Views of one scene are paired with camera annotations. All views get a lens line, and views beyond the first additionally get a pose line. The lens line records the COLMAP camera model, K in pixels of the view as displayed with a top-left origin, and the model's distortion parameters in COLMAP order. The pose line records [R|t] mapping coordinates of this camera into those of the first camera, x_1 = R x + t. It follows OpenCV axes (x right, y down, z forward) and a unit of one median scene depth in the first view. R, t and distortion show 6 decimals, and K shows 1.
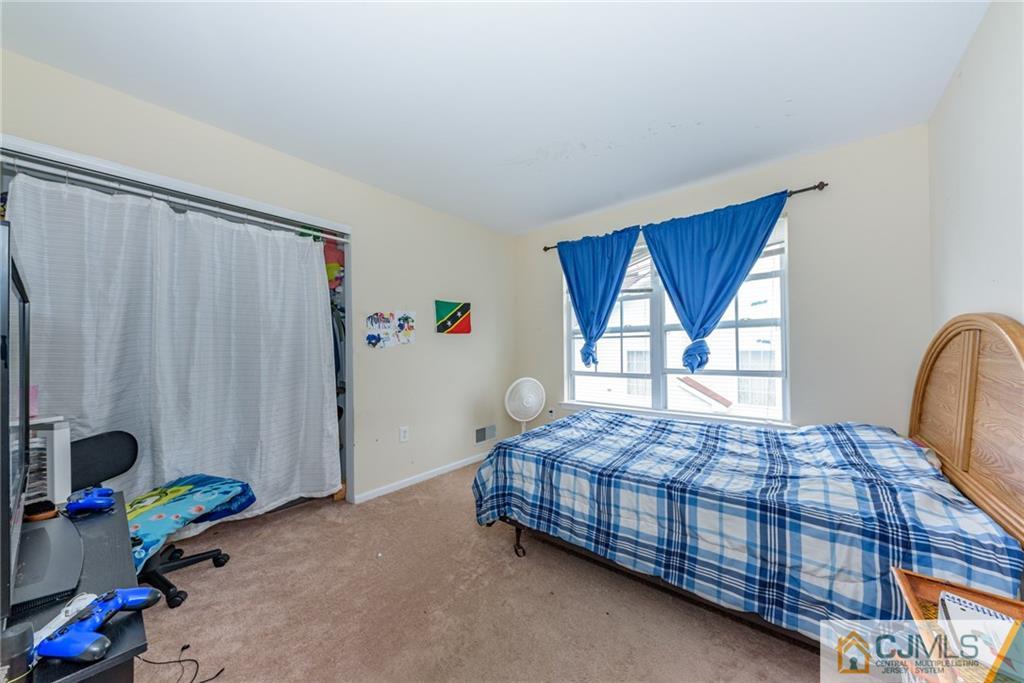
lens RADIAL K [[352.2, 0, 510.8], [0, 352.2, 343.2], [0, 0, 1]] dist [0.008902, 0.000023]
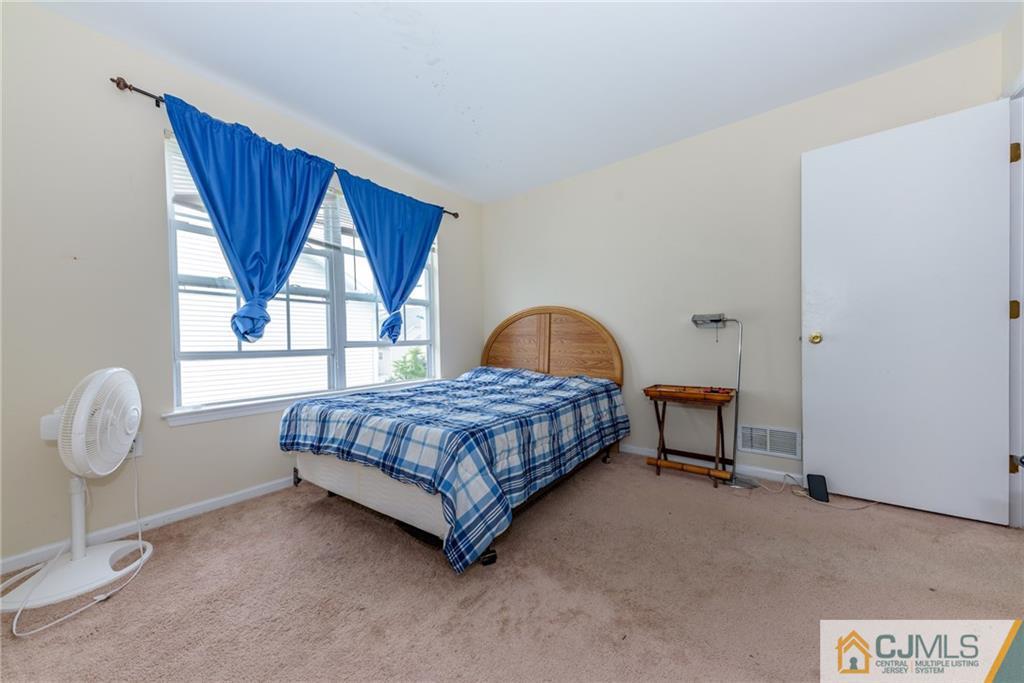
lens RADIAL K [[352.2, 0, 511.4], [0, 352.2, 348.0], [0, 0, 1]] dist [0.008902, 0.000023]
pose [[-0.068339, -0.011813, 0.997592, -0.482128], [-0.004425, 0.999924, 0.011538, 0.077350], [-0.997652, -0.003626, -0.068386, 0.647850]]
